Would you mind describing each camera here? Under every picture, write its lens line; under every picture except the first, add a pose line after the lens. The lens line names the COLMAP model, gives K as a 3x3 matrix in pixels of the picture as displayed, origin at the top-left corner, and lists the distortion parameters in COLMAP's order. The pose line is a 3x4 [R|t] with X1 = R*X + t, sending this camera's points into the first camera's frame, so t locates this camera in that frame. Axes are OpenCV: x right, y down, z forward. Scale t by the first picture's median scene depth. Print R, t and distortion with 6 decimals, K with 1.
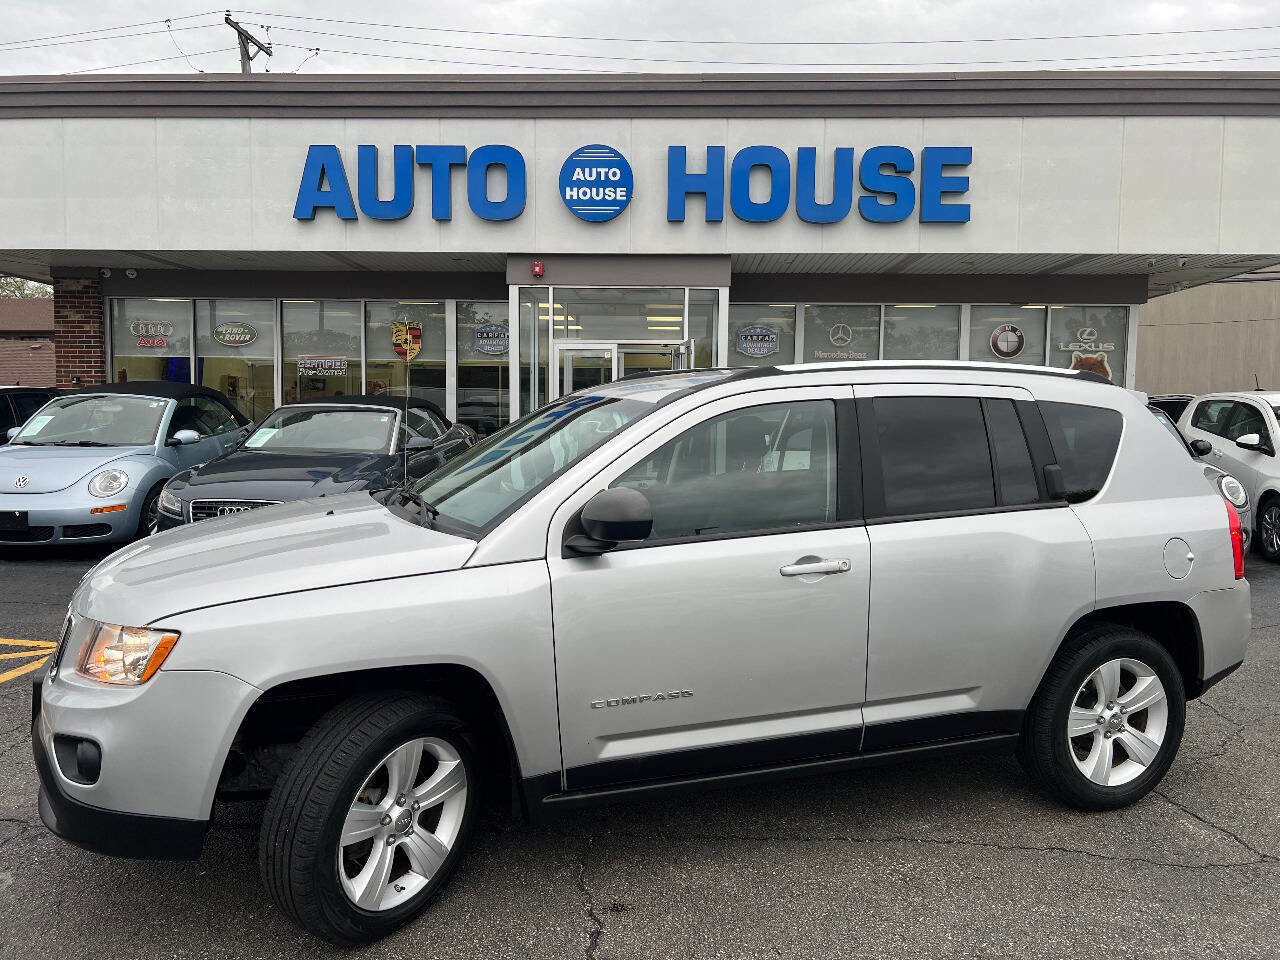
lens RADIAL K [[962.3, 0, 637.0], [0, 962.3, 484.3], [0, 0, 1]] dist [0.052470, -0.054776]
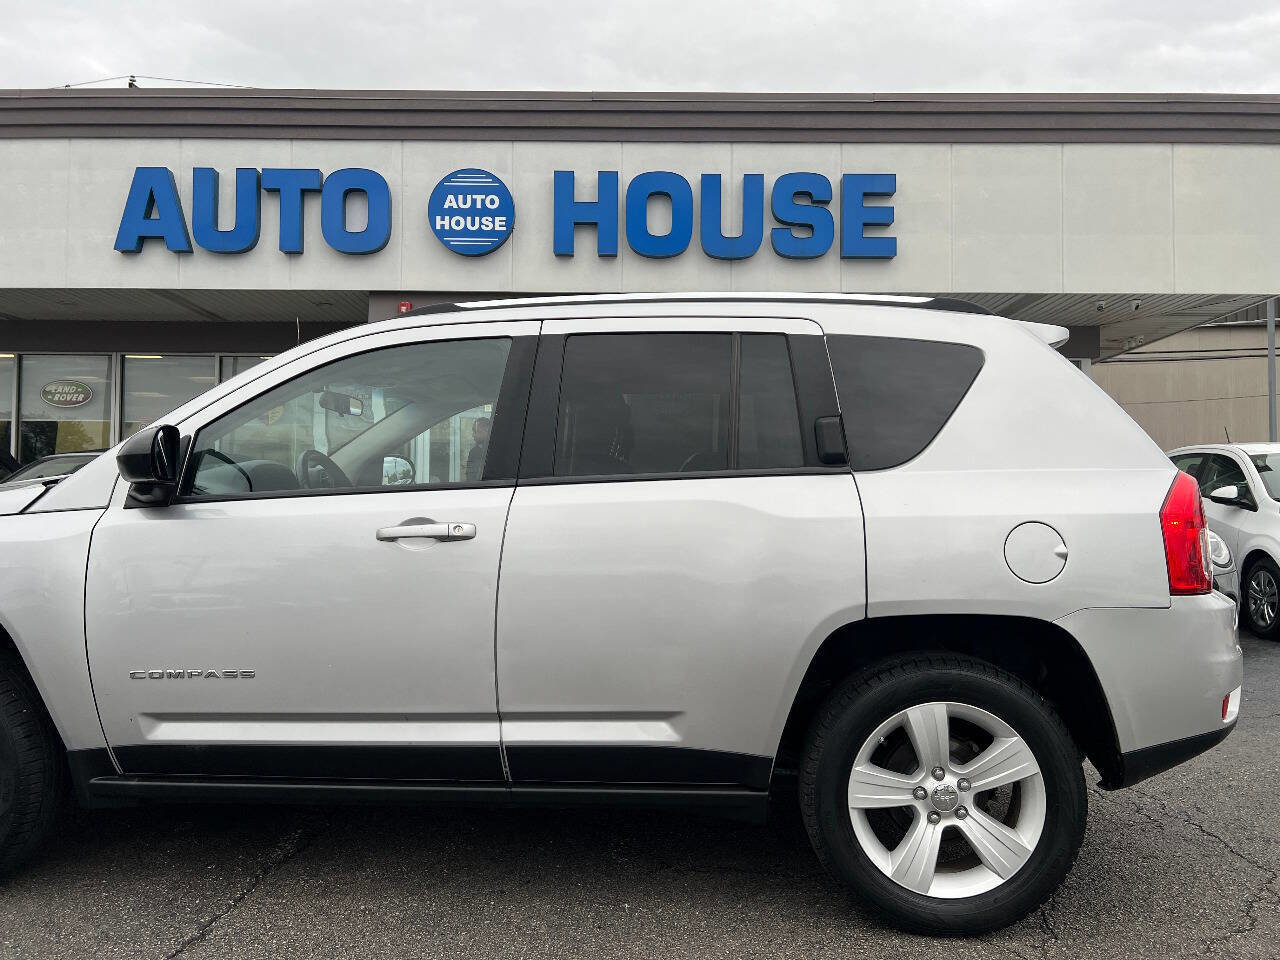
lens RADIAL K [[964.4, 0, 650.2], [0, 964.4, 489.6], [0, 0, 1]] dist [0.055952, -0.067248]
pose [[0.999218, -0.004529, 0.039267, 0.083172], [0.008523, 0.994733, -0.102150, 0.027427], [-0.038598, 0.102405, 0.993994, 0.152977]]
